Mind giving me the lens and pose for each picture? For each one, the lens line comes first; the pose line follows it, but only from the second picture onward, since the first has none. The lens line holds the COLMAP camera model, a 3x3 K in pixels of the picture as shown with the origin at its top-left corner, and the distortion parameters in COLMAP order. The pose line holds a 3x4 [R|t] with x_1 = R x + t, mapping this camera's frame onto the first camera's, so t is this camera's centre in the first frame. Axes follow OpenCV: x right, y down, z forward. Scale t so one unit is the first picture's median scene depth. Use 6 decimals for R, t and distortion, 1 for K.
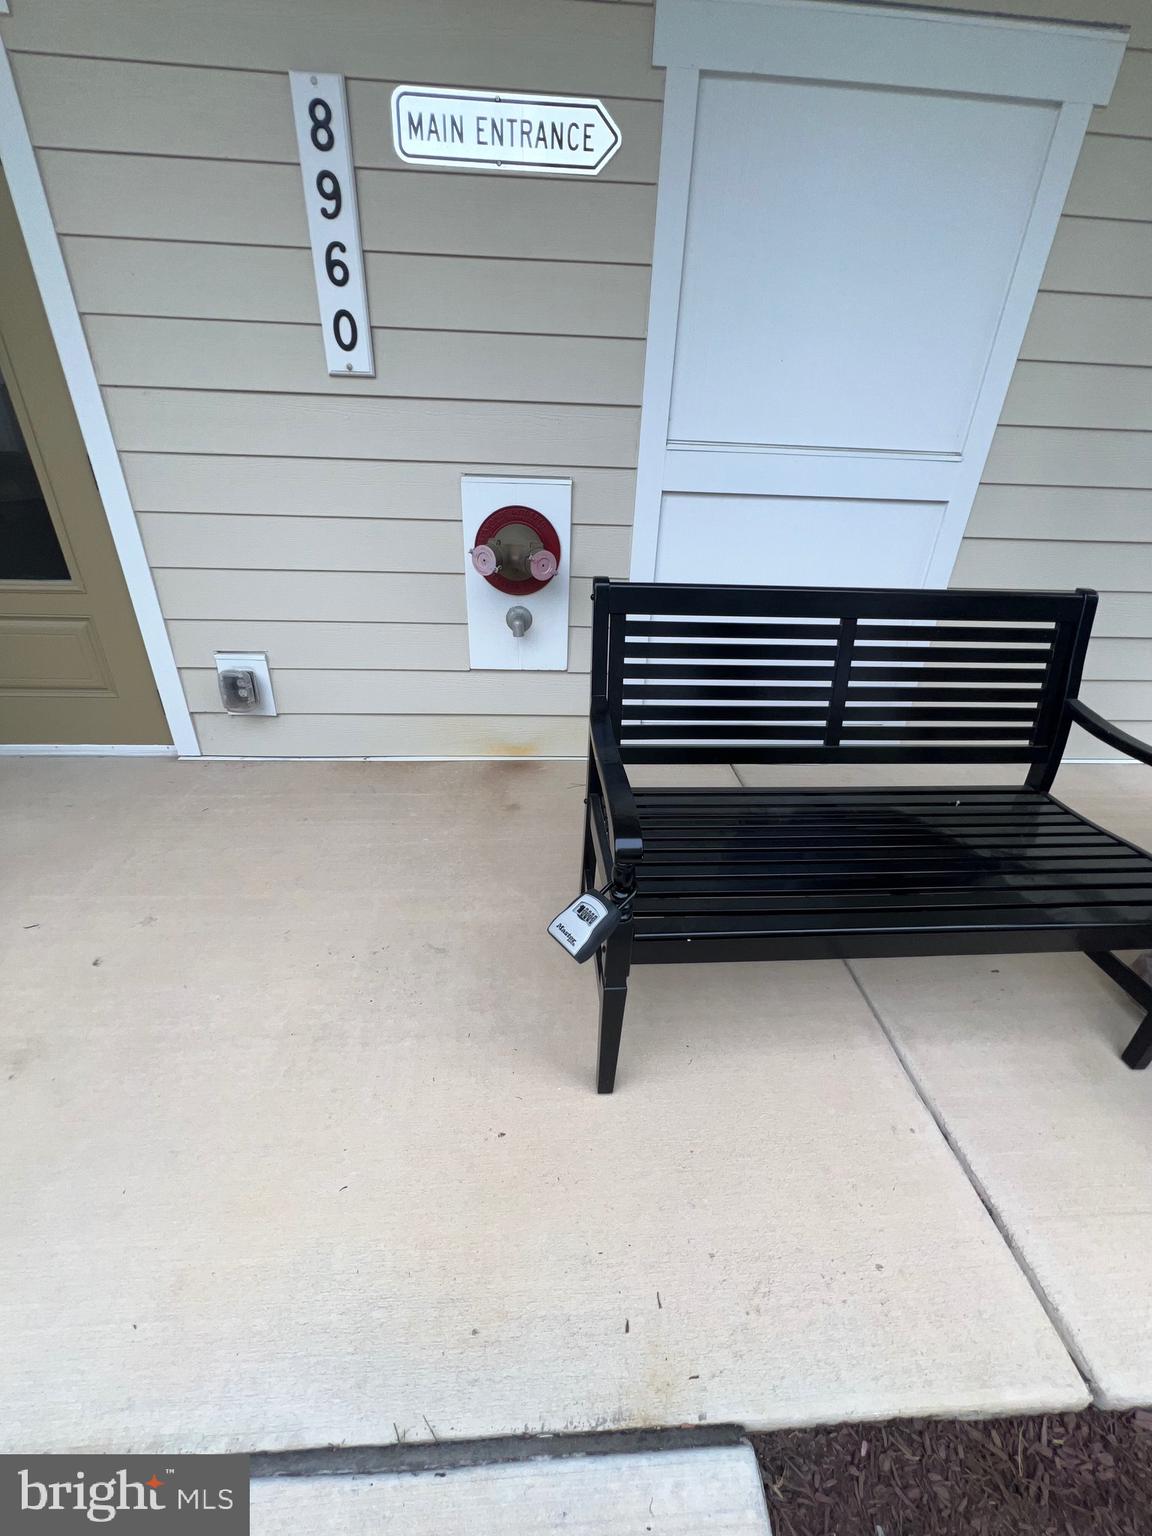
lens RADIAL K [[614.7, 0, 578.0], [0, 614.7, 764.3], [0, 0, 1]] dist [-0.002732, 0.000217]
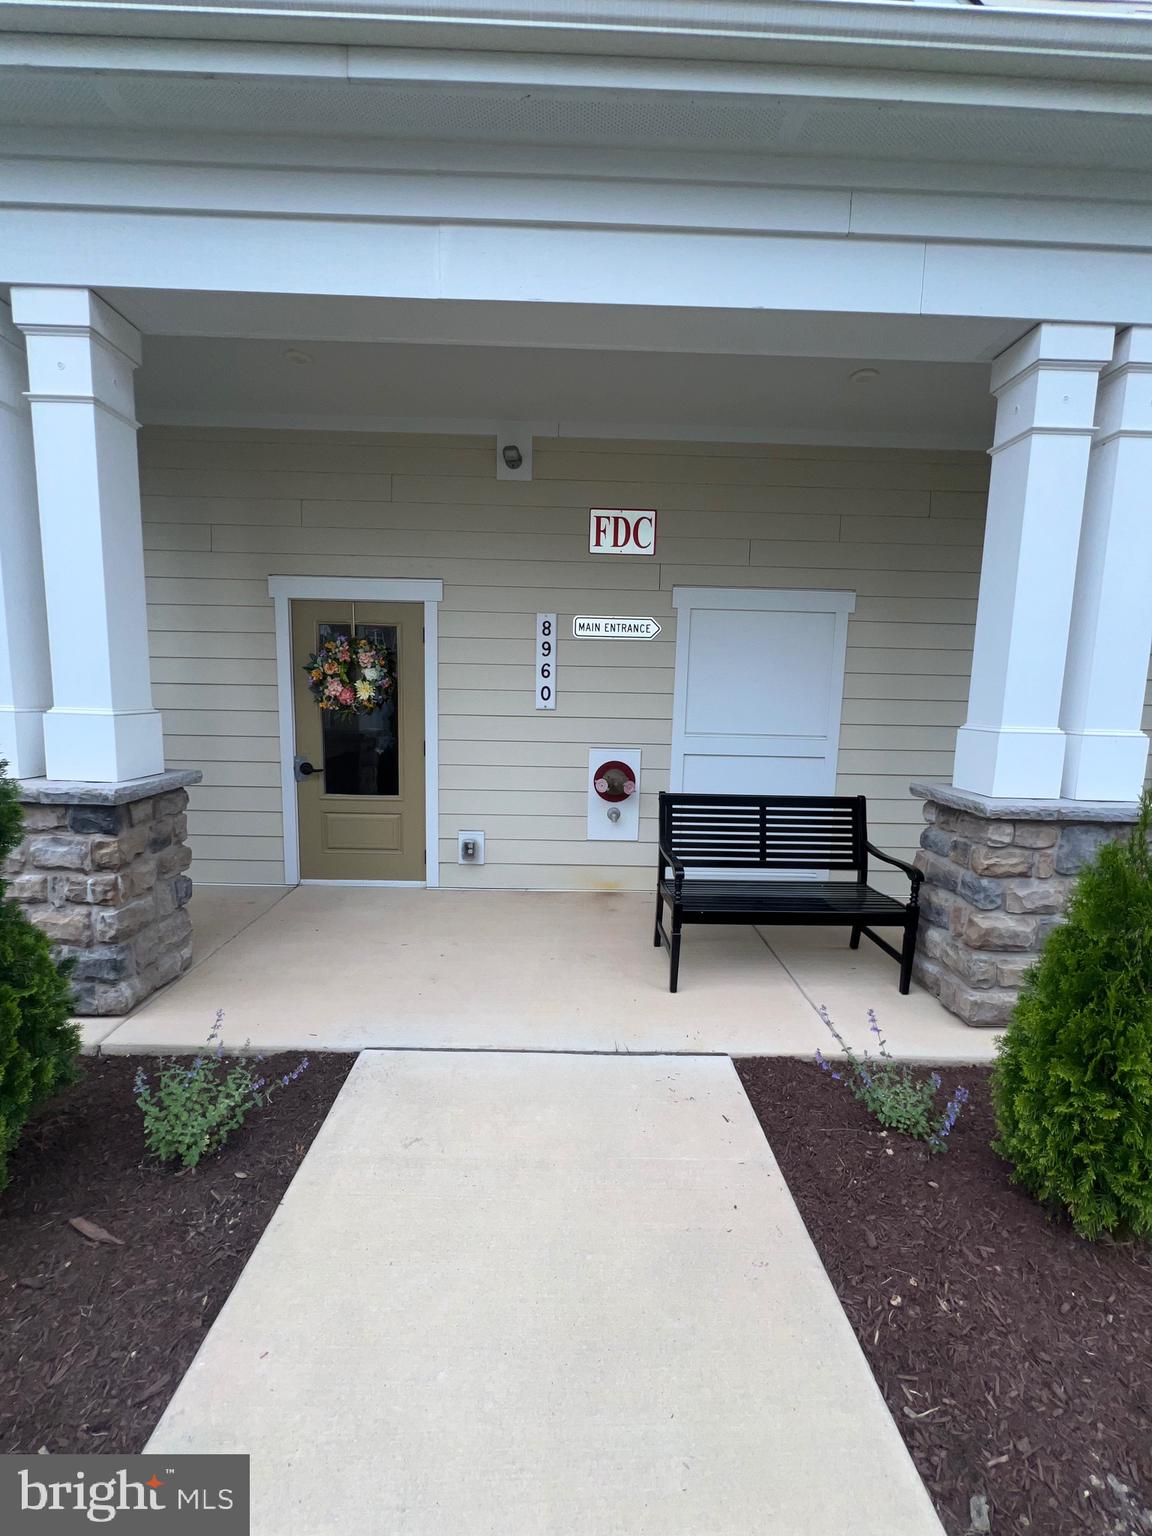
lens RADIAL K [[614.7, 0, 578.0], [0, 614.7, 764.3], [0, 0, 1]] dist [-0.002732, 0.000217]
pose [[0.999024, -0.006168, -0.043747, -0.164136], [-0.009430, 0.937613, -0.347552, 0.397434], [0.043162, 0.347625, 0.936640, -1.196976]]
